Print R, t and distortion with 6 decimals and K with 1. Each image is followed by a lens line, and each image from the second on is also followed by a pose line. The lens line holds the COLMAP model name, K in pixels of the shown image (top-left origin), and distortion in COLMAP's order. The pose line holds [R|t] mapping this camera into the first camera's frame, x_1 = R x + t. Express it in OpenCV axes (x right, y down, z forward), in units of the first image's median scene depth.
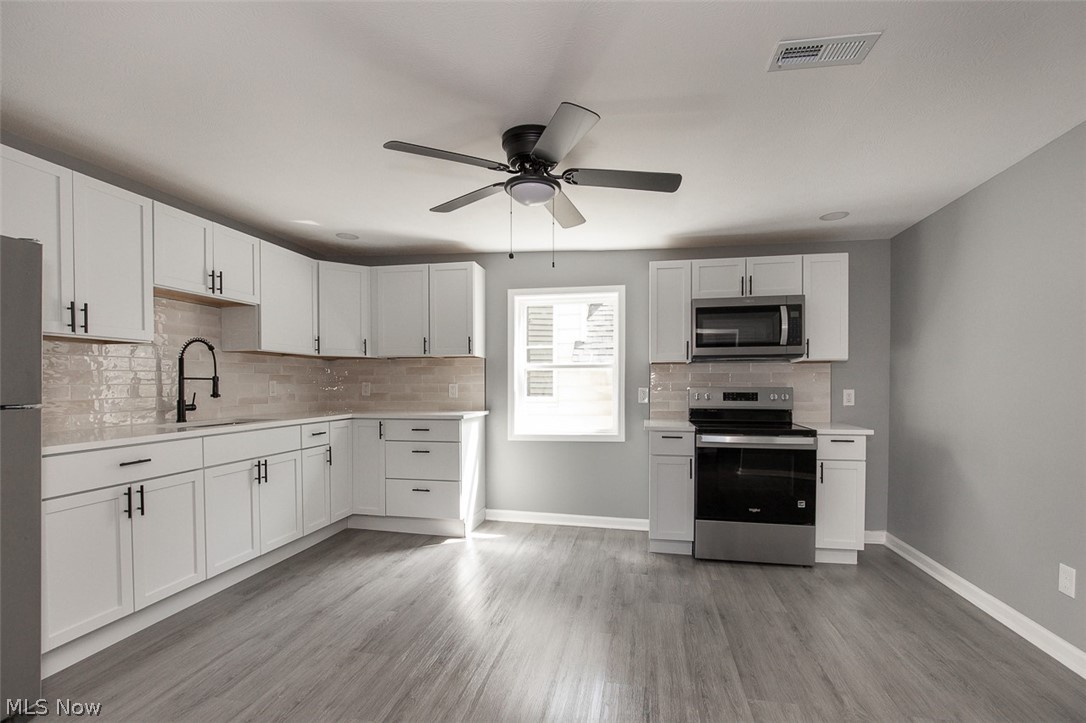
lens RADIAL K [[508.5, 0, 543.1], [0, 508.5, 392.8], [0, 0, 1]] dist [-0.000846, -0.000093]
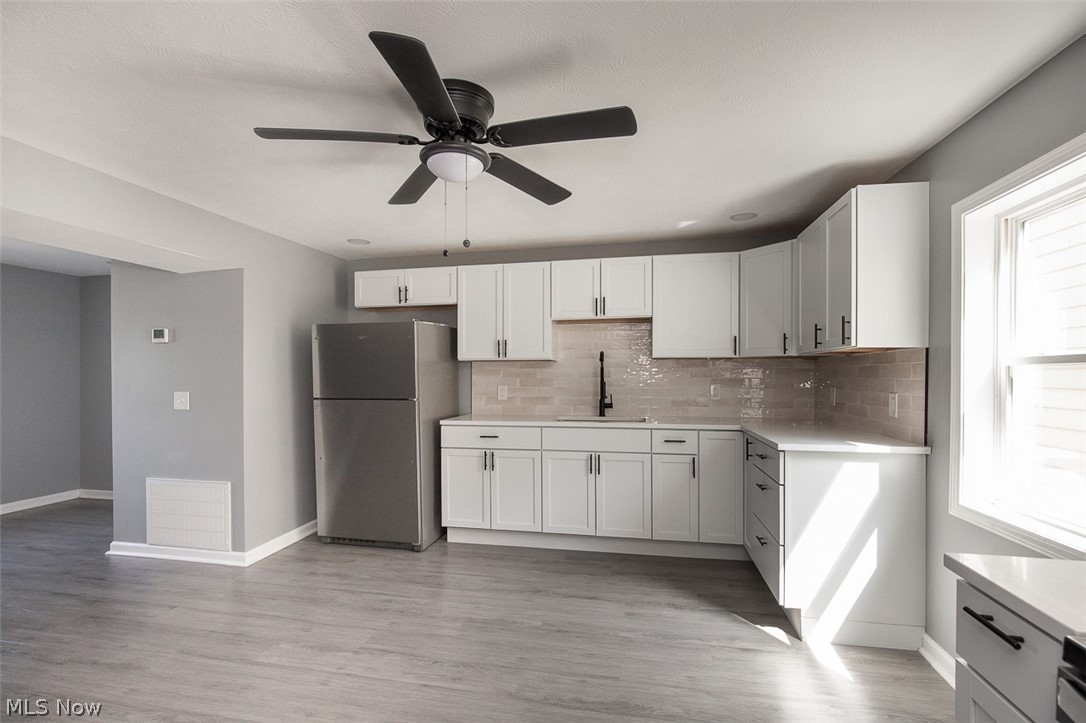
lens RADIAL K [[503.5, 0, 541.3], [0, 503.5, 379.9], [0, 0, 1]] dist [0.000207, 0.000028]
pose [[-0.005644, 0.009228, -0.999941, 0.570222], [-0.017257, 0.999808, 0.009324, -0.044758], [0.999835, 0.017309, -0.005484, 0.835102]]
